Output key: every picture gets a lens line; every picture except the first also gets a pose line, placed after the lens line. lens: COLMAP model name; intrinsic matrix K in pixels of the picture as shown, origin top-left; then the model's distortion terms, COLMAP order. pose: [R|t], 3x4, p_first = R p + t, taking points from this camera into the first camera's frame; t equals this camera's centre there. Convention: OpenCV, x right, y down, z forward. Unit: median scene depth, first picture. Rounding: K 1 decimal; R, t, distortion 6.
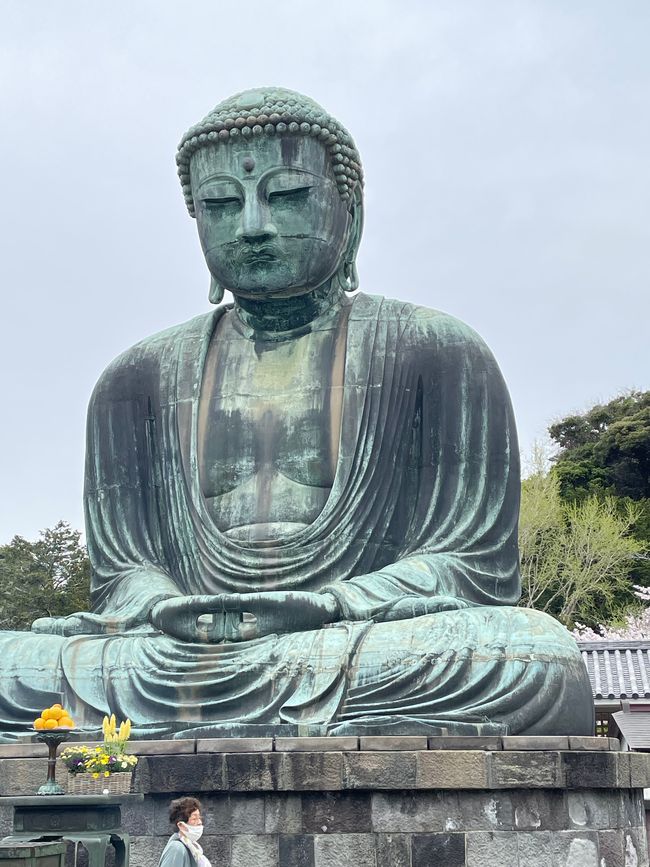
lens RADIAL K [[1217.0, 0, 325.0], [0, 1217.0, 433.5], [0, 0, 1]] dist [0.110349, -0.089790]
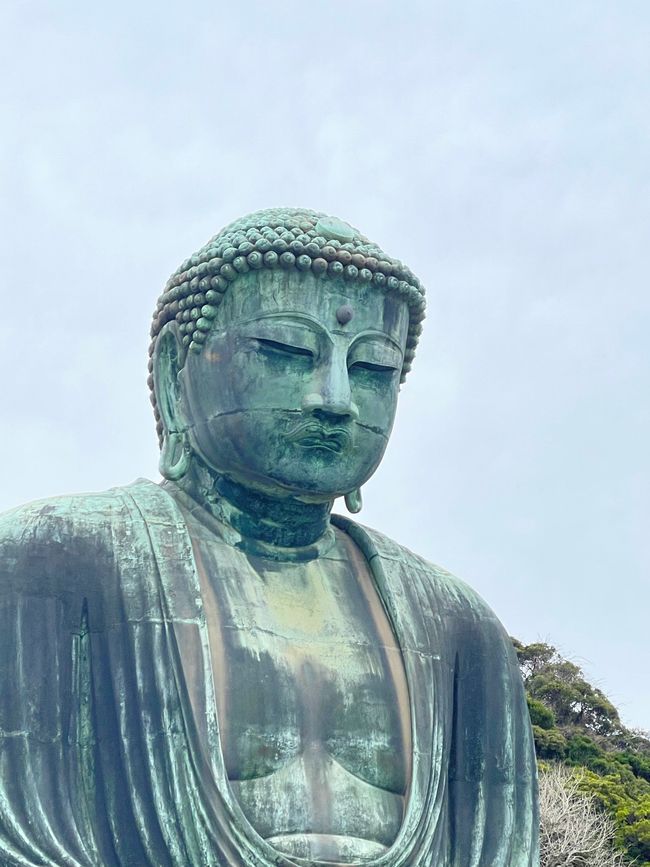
lens RADIAL K [[1681.0, 0, 325.0], [0, 1681.0, 433.5], [0, 0, 1]] dist [0.045505, 1.372045]
pose [[0.767224, 0.267218, 0.583063, -0.629216], [-0.167379, 0.960992, -0.220178, 0.064458], [-0.619154, 0.071333, 0.782023, 0.248190]]
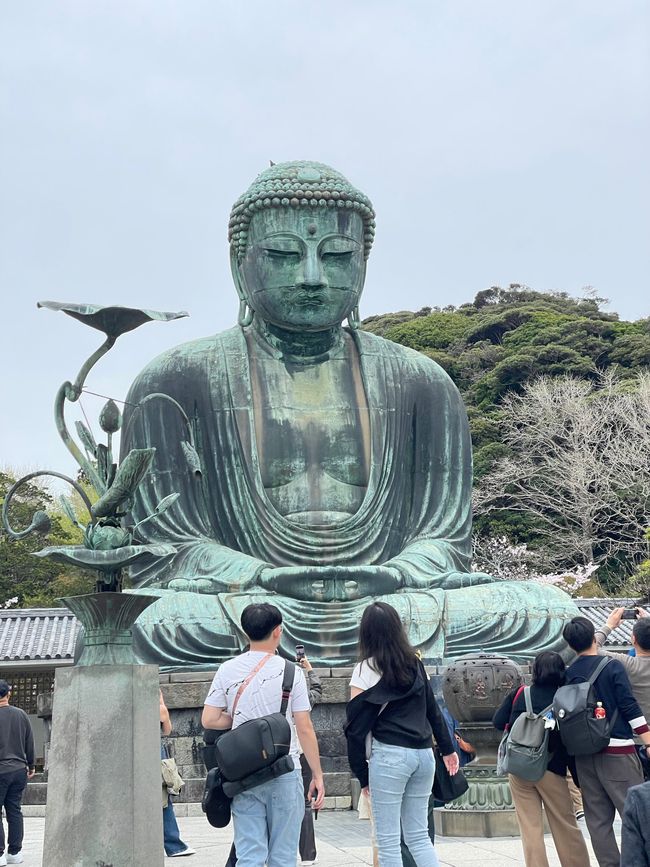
lens RADIAL K [[1366.3, 0, 341.9], [0, 1366.3, 441.9], [0, 0, 1]] dist [0.173315, 0.062873]
pose [[0.924932, 0.063816, 0.374737, -0.559576], [-0.083217, 0.995888, 0.035802, -0.053137], [-0.370911, -0.064299, 0.926440, -0.350383]]
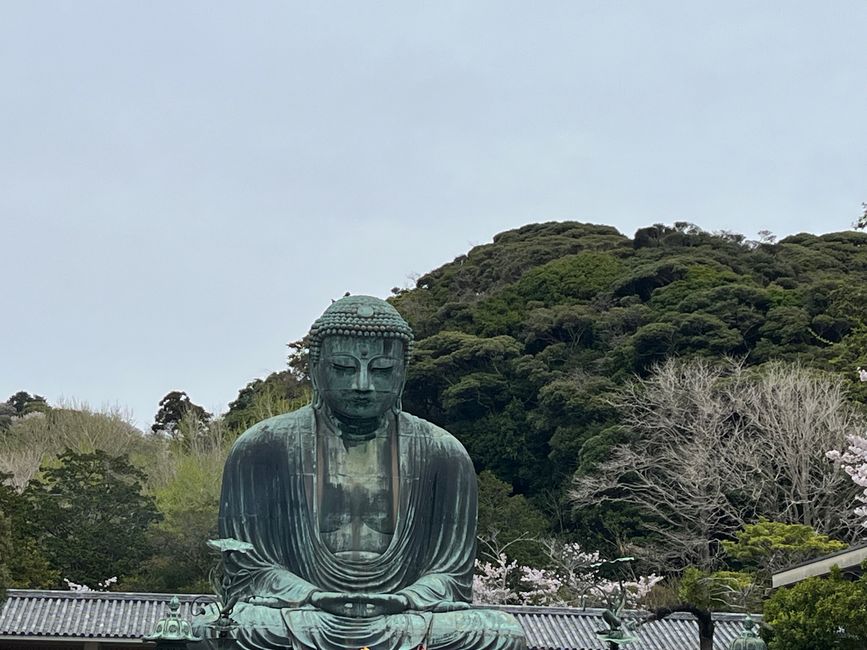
lens RADIAL K [[2220.6, 0, 479.8], [0, 2220.6, 323.3], [0, 0, 1]] dist [0.309402, -0.911027]
pose [[0.933561, 0.107157, 0.342024, -1.043818], [-0.134099, 0.989382, 0.056049, -0.472984], [-0.332387, -0.098190, 0.938018, -2.161015]]
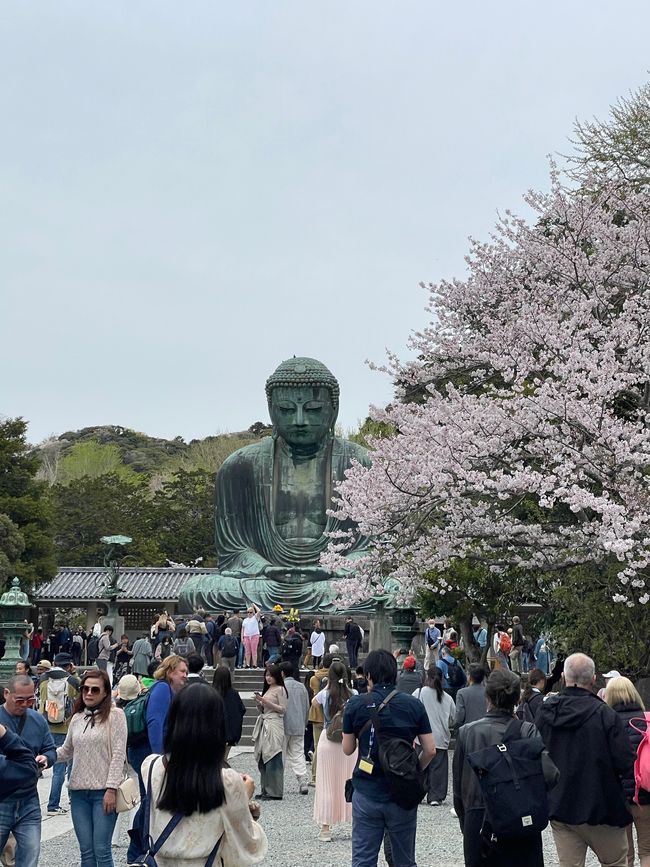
lens RADIAL K [[1681.0, 0, 325.0], [0, 1681.0, 433.5], [0, 0, 1]] dist [0.045505, 1.372045]
pose [[0.987305, 0.049924, 0.150789, -0.543377], [-0.068582, 0.990257, 0.121191, -0.581329], [-0.143269, -0.129994, 0.981109, -2.500842]]
